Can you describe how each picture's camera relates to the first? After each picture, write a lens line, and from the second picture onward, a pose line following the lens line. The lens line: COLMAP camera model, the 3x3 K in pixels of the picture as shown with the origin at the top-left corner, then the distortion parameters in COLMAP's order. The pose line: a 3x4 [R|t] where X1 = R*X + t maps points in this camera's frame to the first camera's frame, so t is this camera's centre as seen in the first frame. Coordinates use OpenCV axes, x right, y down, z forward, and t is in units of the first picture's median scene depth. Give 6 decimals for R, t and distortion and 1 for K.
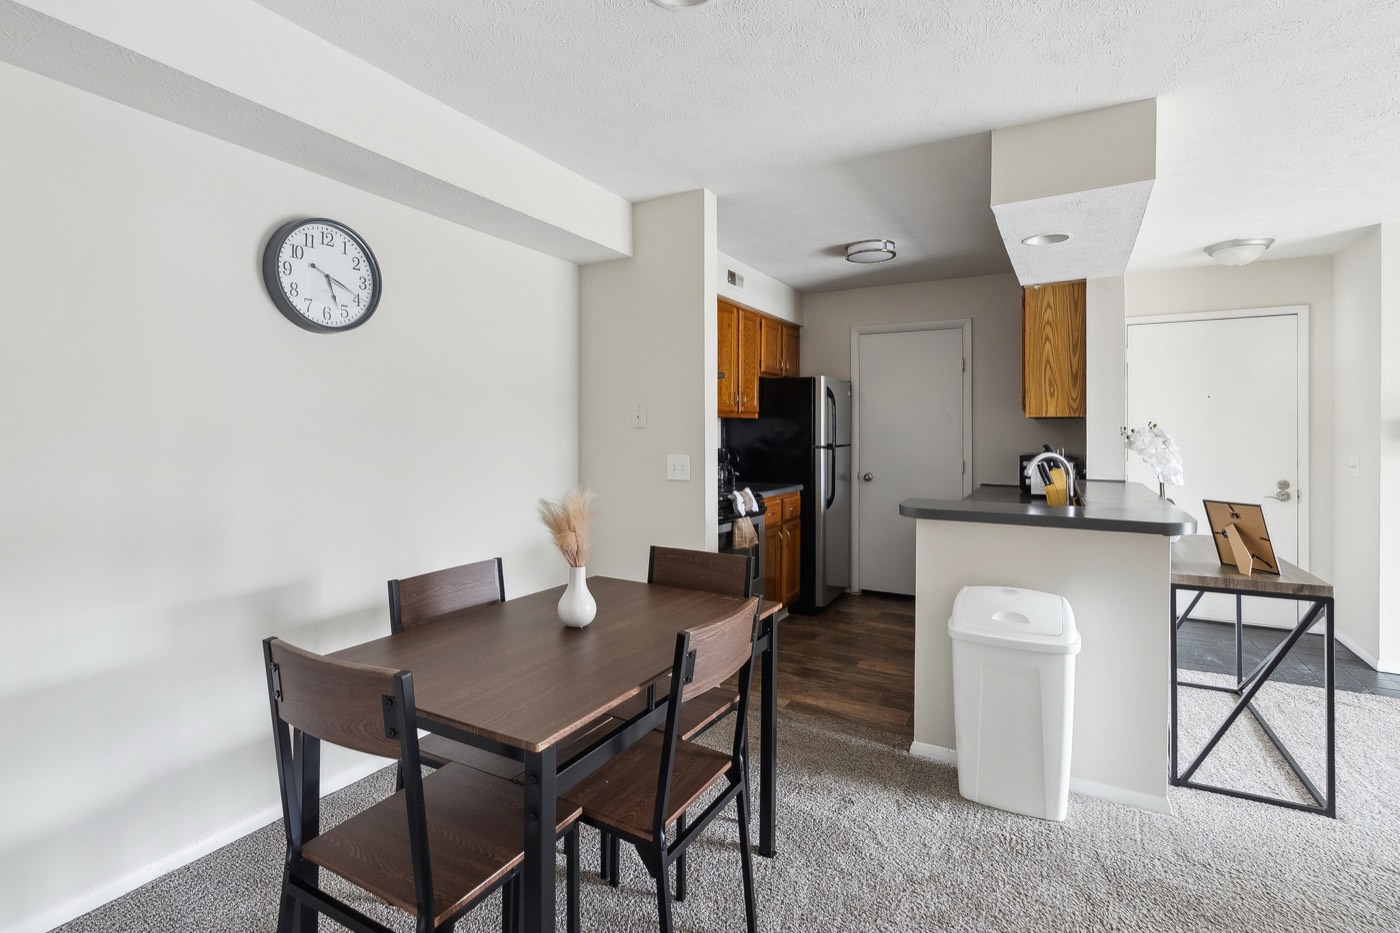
lens RADIAL K [[647.7, 0, 689.9], [0, 647.7, 433.4], [0, 0, 1]] dist [0.000372, 0.000613]
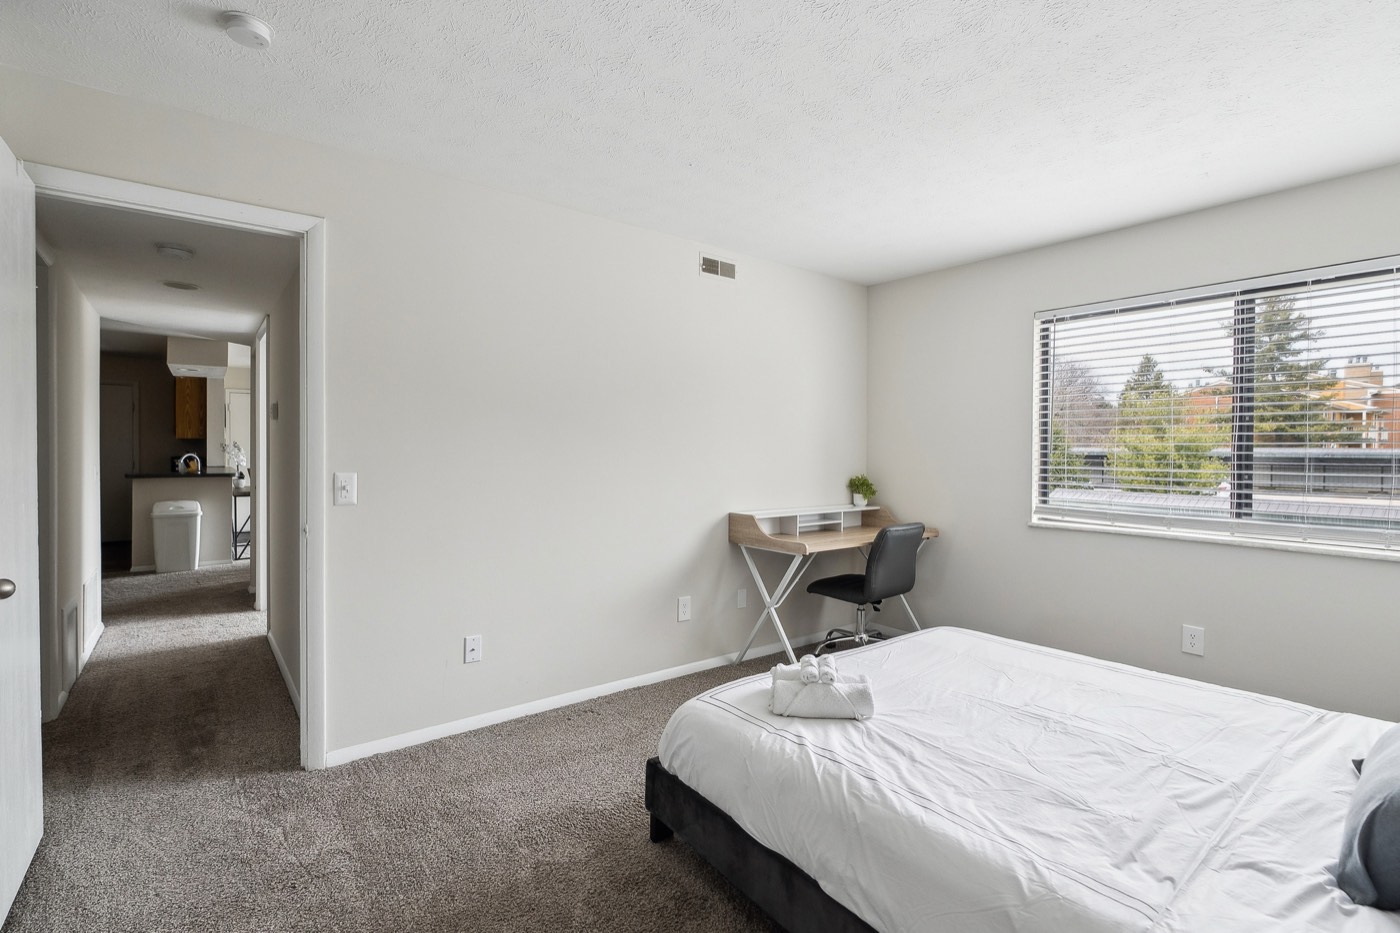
lens RADIAL K [[647.7, 0, 698.4], [0, 647.7, 458.7], [0, 0, 1]] dist [0.000372, 0.000613]
pose [[0.373903, -0.010315, 0.927410, -0.792526], [-0.009951, 0.999836, 0.015133, -0.006003], [-0.927414, -0.014887, 0.373739, -1.350450]]
